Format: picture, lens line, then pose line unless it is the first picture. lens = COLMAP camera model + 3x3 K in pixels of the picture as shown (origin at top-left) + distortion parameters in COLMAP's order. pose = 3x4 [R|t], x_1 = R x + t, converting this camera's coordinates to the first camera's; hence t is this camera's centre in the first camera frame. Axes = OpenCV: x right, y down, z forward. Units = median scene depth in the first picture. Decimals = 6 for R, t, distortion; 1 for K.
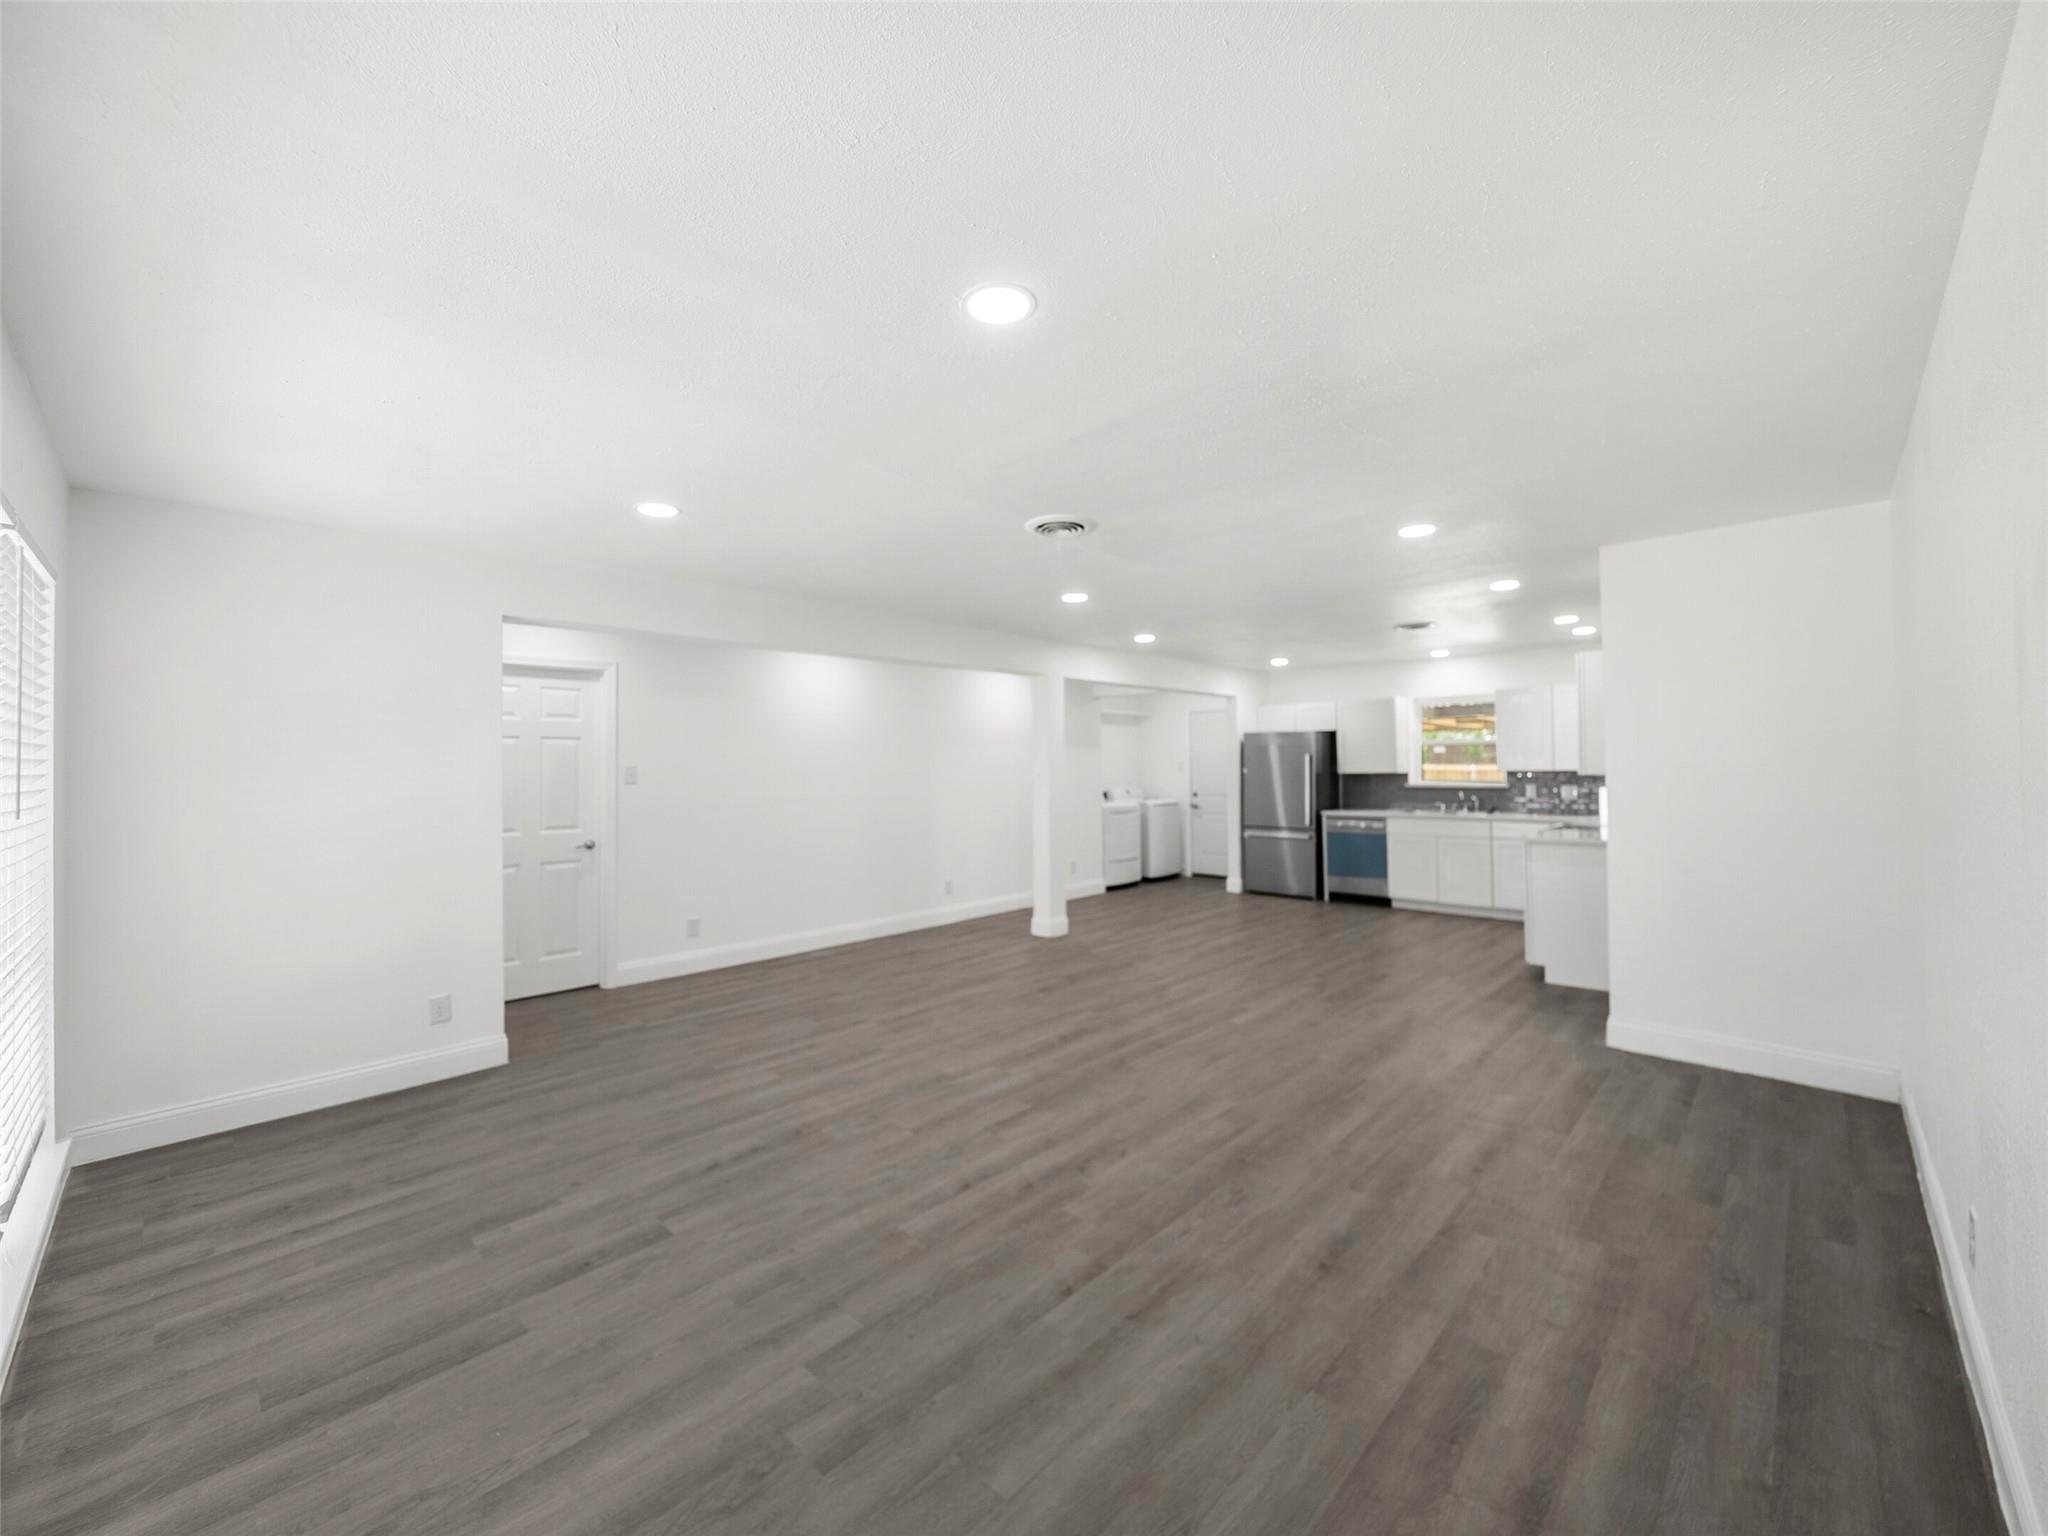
lens RADIAL K [[812.1, 0, 1031.8], [0, 812.1, 755.6], [0, 0, 1]] dist [-0.002935, -0.000479]
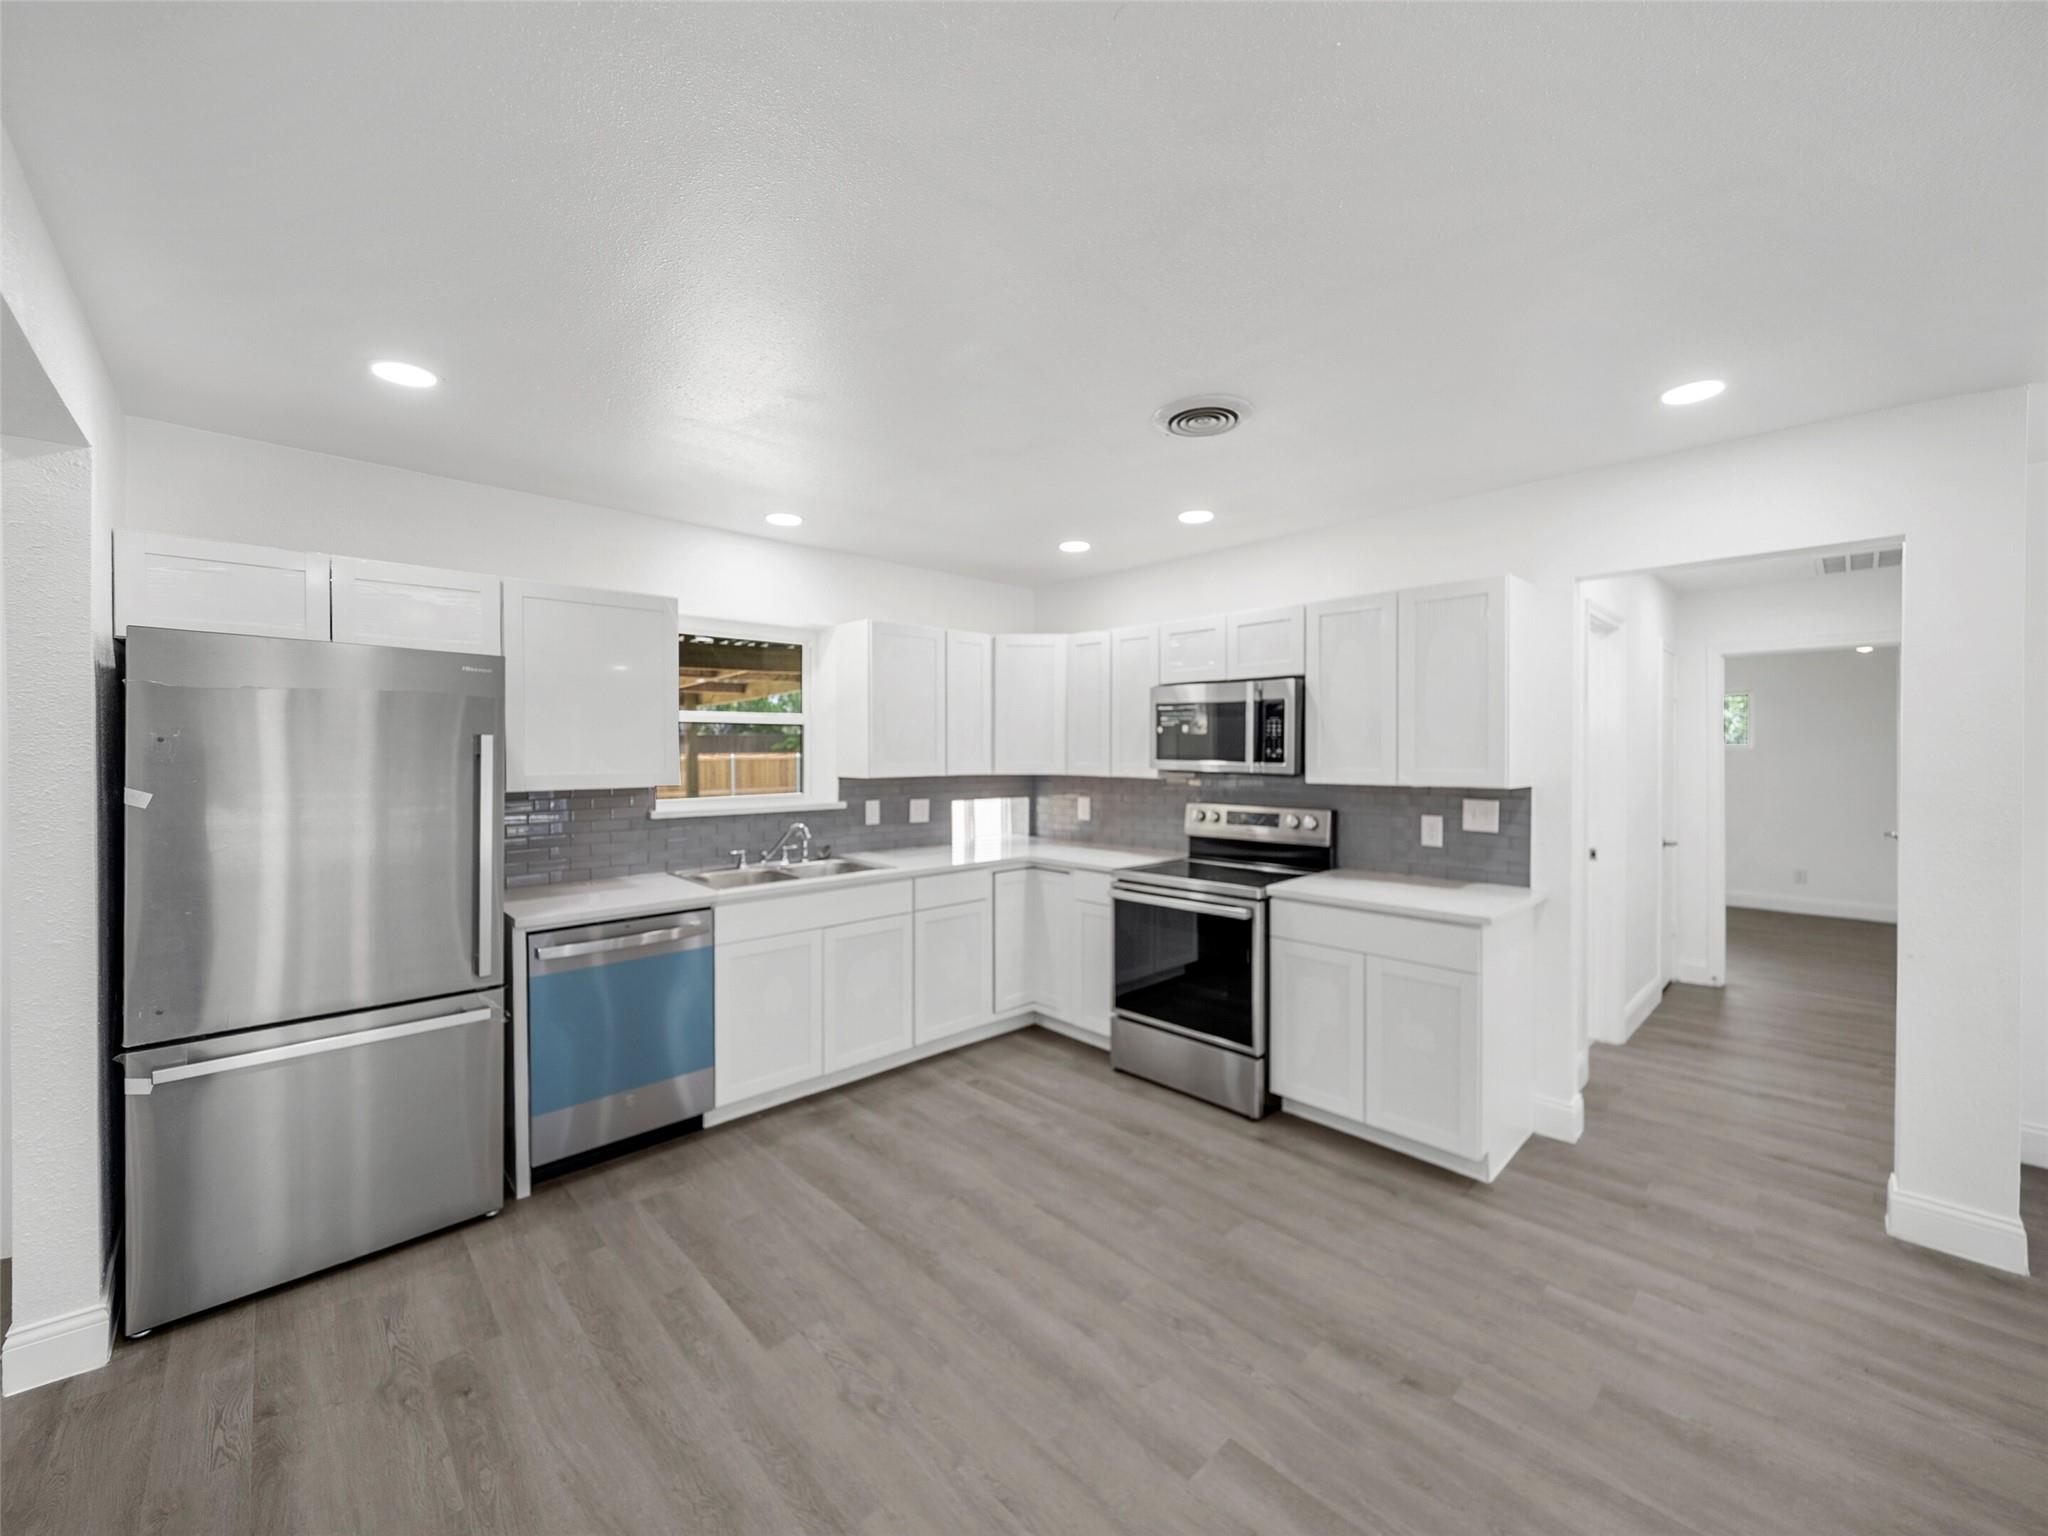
lens RADIAL K [[814.9, 0, 1044.2], [0, 814.9, 765.2], [0, 0, 1]] dist [-0.001137, -0.000510]
pose [[0.045977, -0.007665, 0.998913, 0.131746], [-0.014955, 0.999853, 0.008360, 0.010935], [-0.998831, -0.015323, 0.045856, 1.840175]]
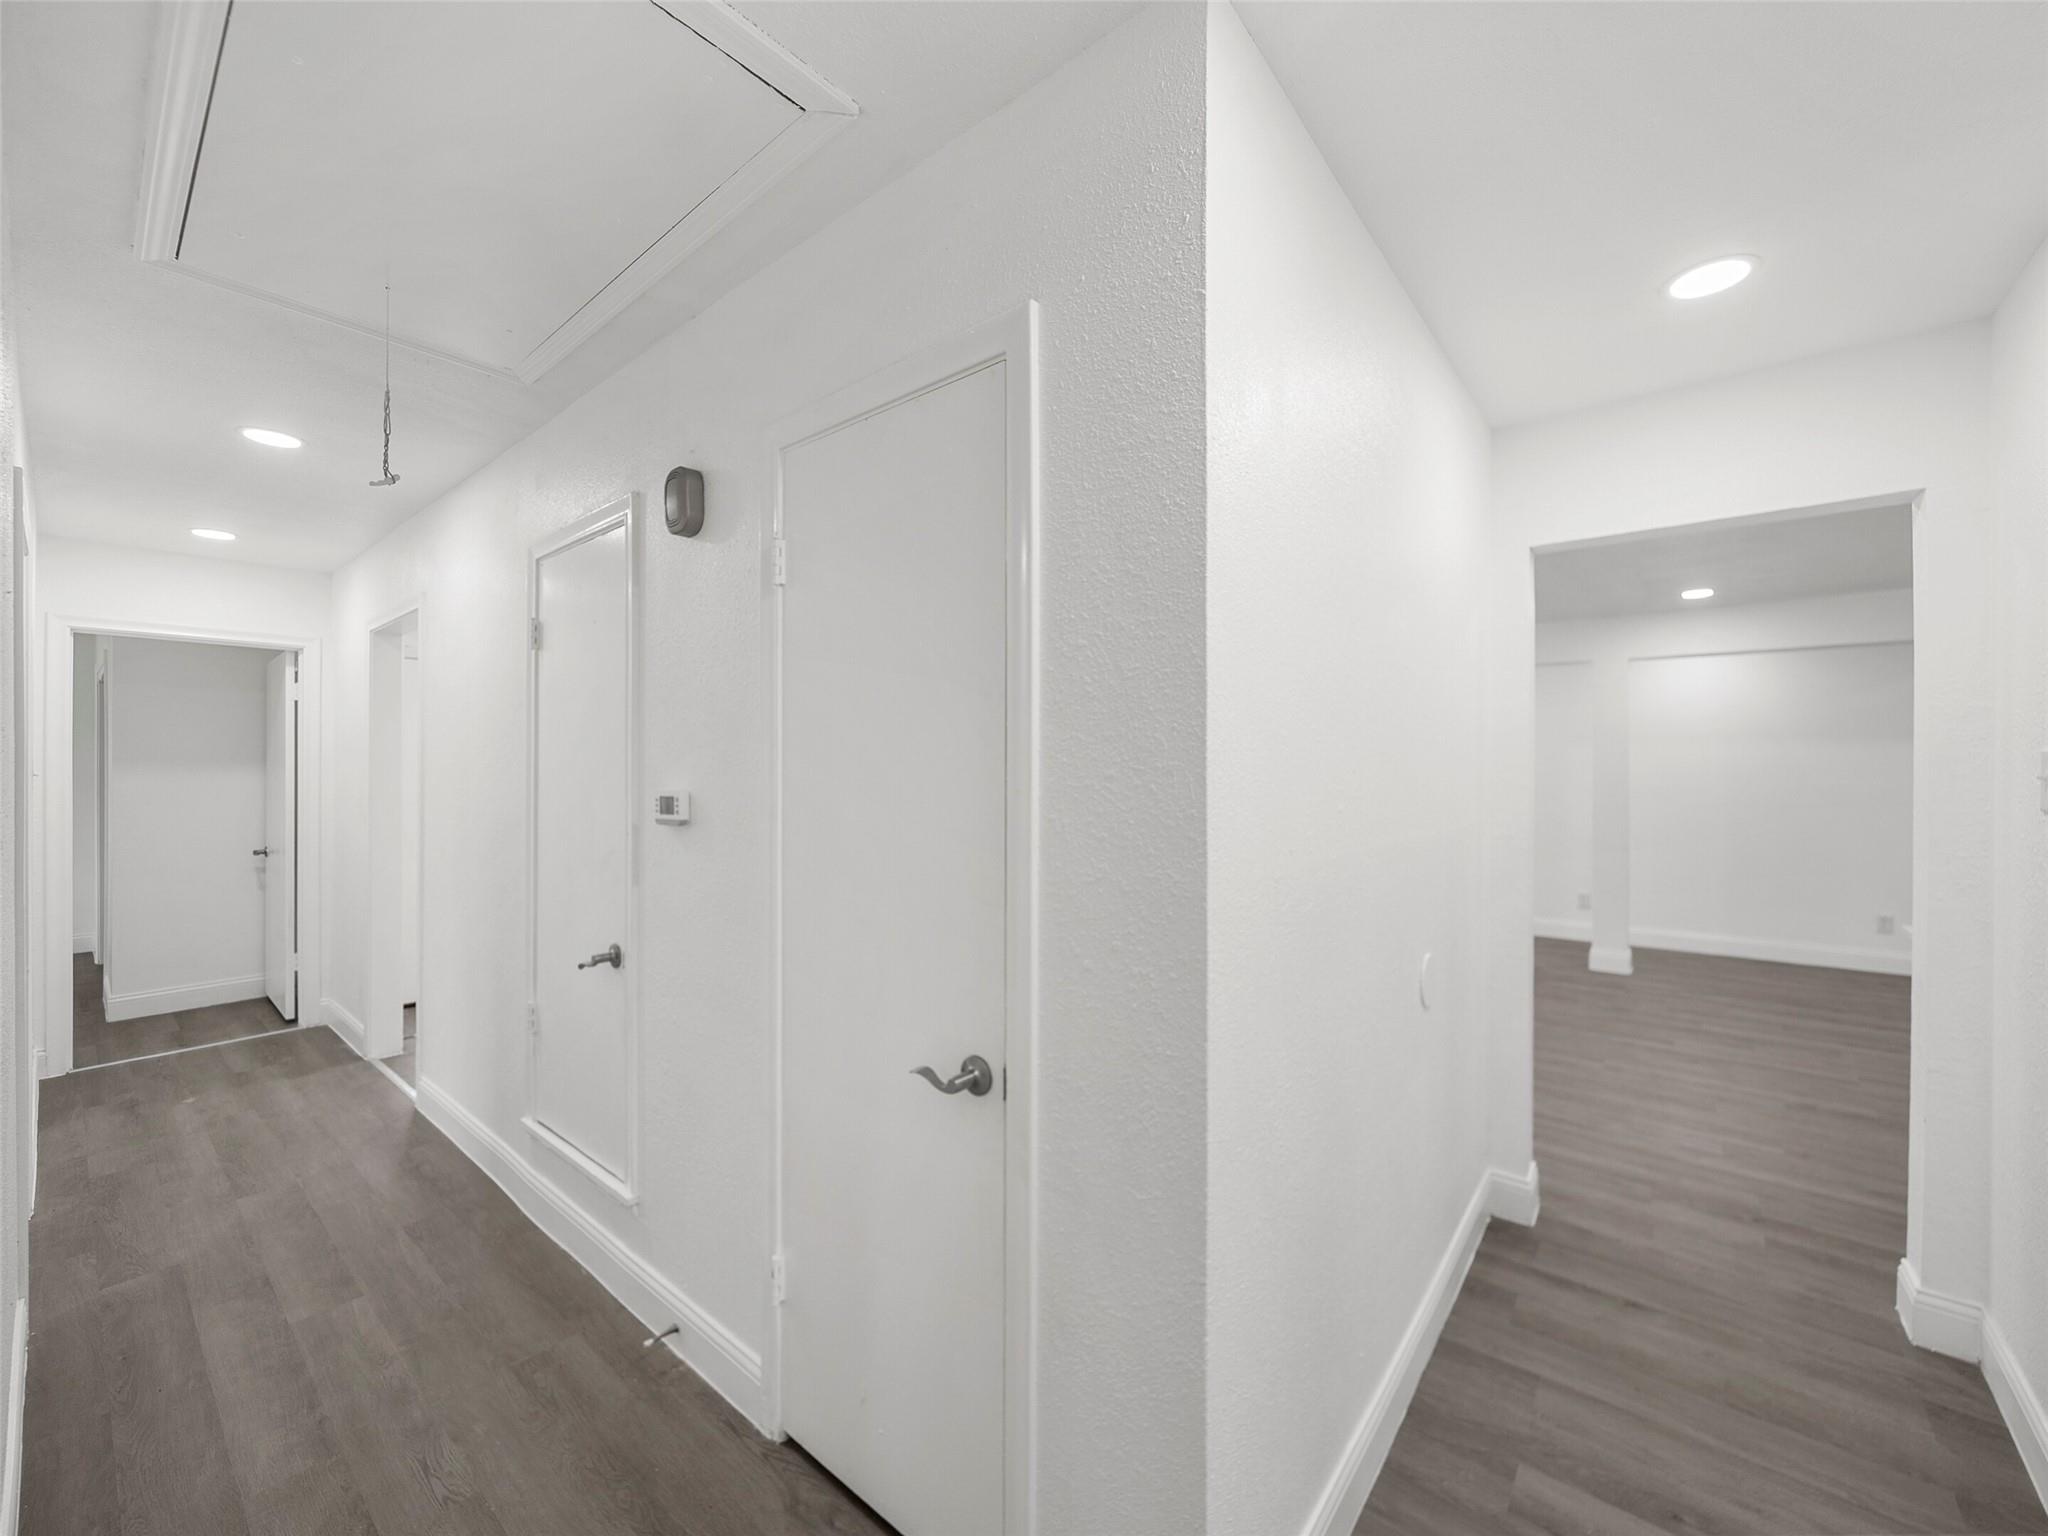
lens RADIAL K [[813.2, 0, 1024.2], [0, 813.2, 774.8], [0, 0, 1]] dist [-0.005538, -0.000122]
pose [[0.061988, 0.013015, -0.997992, 1.532592], [0.014056, 0.999804, 0.013911, -0.006600], [0.997978, -0.014890, 0.061793, 0.661026]]
